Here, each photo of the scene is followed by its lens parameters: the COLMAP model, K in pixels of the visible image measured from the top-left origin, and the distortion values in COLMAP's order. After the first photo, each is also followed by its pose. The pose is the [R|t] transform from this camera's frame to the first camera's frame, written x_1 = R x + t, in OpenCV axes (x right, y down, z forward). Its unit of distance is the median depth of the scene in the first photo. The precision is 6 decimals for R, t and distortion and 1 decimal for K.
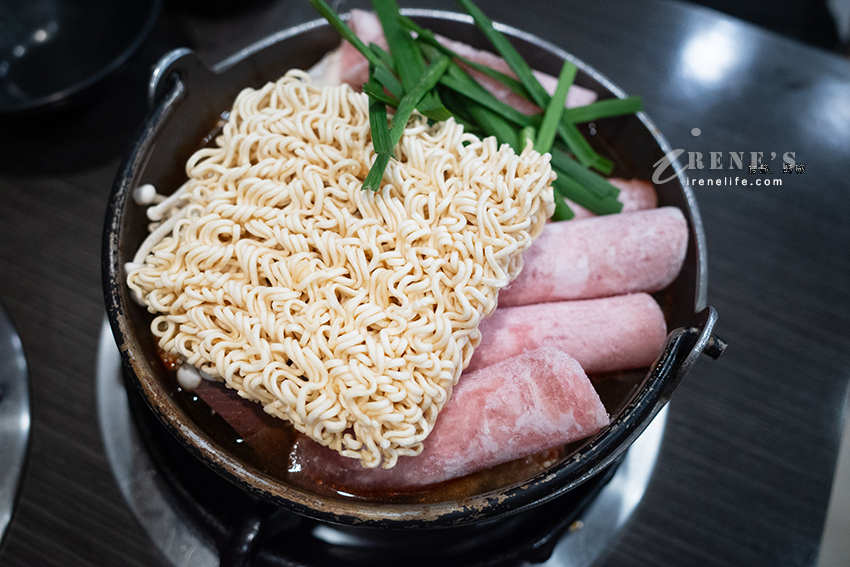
lens RADIAL K [[721.9, 0, 424.3], [0, 721.9, 337.7], [0, 0, 1]] dist [-0.010313, -0.004557]
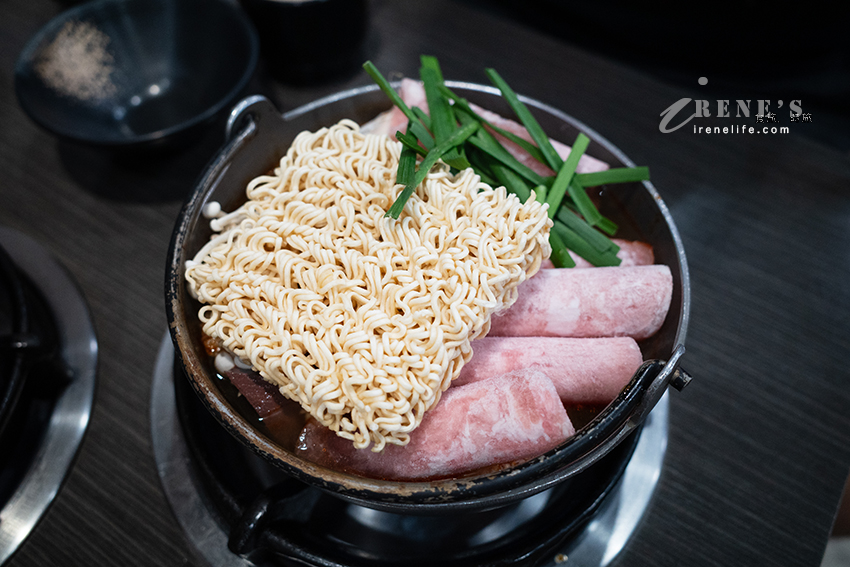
lens RADIAL K [[721.9, 0, 424.3], [0, 721.9, 337.7], [0, 0, 1]] dist [-0.010313, -0.004557]
pose [[0.989635, 0.106643, -0.096181, 0.110004], [-0.116553, 0.987715, -0.104091, 0.103603], [0.083899, 0.114222, 0.989906, -0.149488]]
